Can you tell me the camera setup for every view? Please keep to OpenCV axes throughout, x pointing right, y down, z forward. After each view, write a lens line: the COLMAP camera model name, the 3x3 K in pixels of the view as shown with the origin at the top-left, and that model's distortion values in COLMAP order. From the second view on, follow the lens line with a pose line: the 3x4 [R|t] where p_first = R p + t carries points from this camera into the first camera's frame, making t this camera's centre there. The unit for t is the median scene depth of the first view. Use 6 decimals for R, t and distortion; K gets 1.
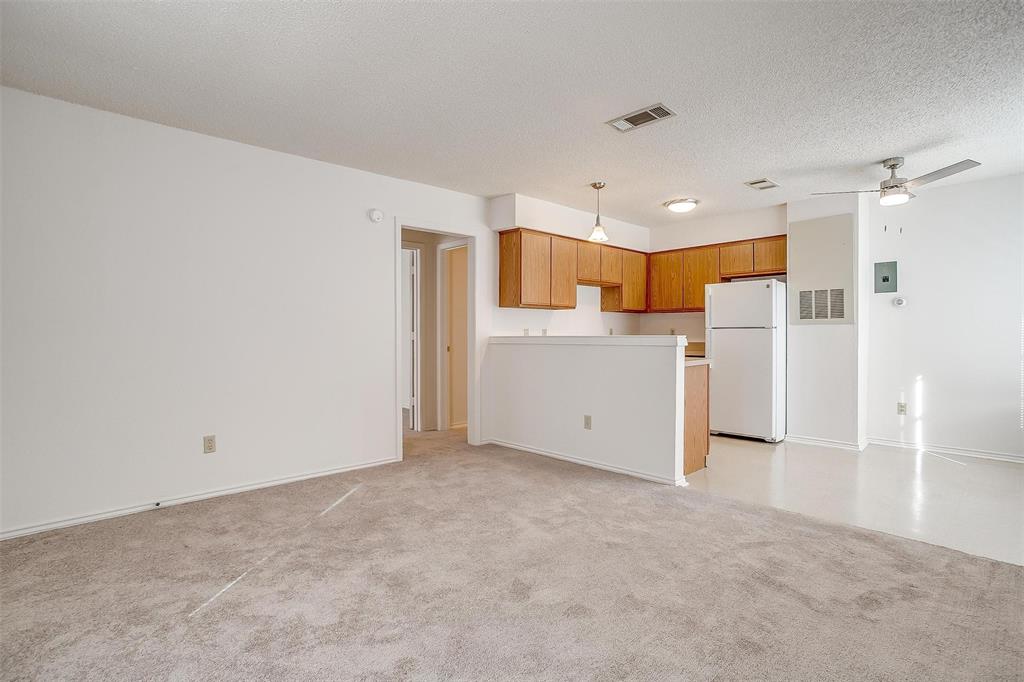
lens RADIAL K [[522.8, 0, 474.9], [0, 522.8, 338.8], [0, 0, 1]] dist [-0.013423, 0.001060]
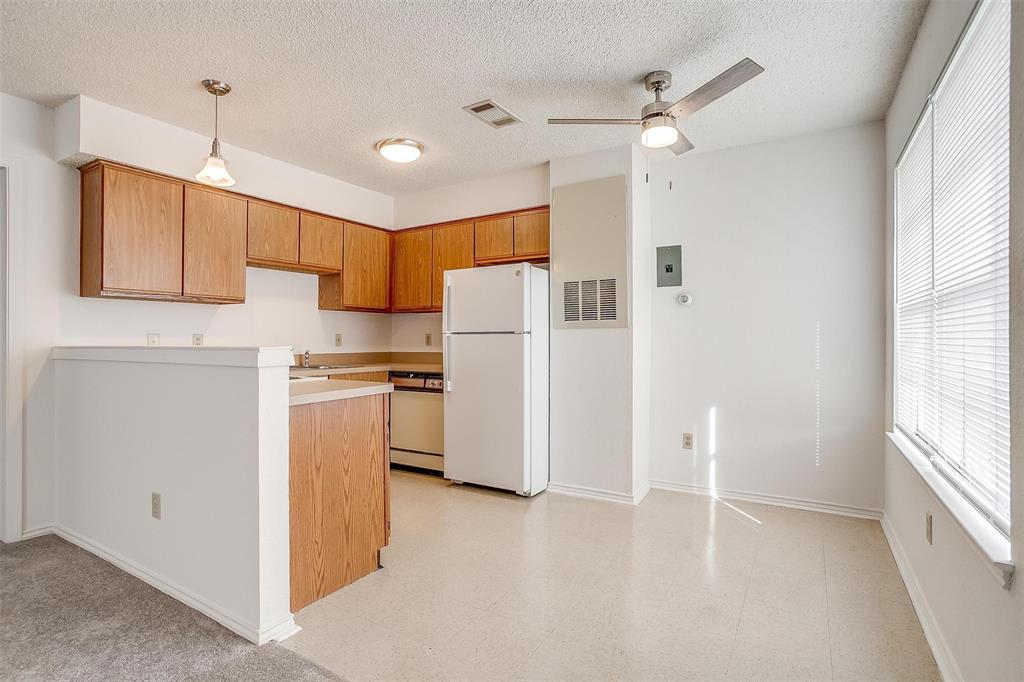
lens RADIAL K [[522.8, 0, 474.9], [0, 522.8, 338.8], [0, 0, 1]] dist [-0.013423, 0.001060]
pose [[0.971366, -0.000476, 0.237587, 0.333423], [0.003184, 0.999934, -0.011013, -0.005685], [-0.237566, 0.011454, 0.971304, 0.327471]]
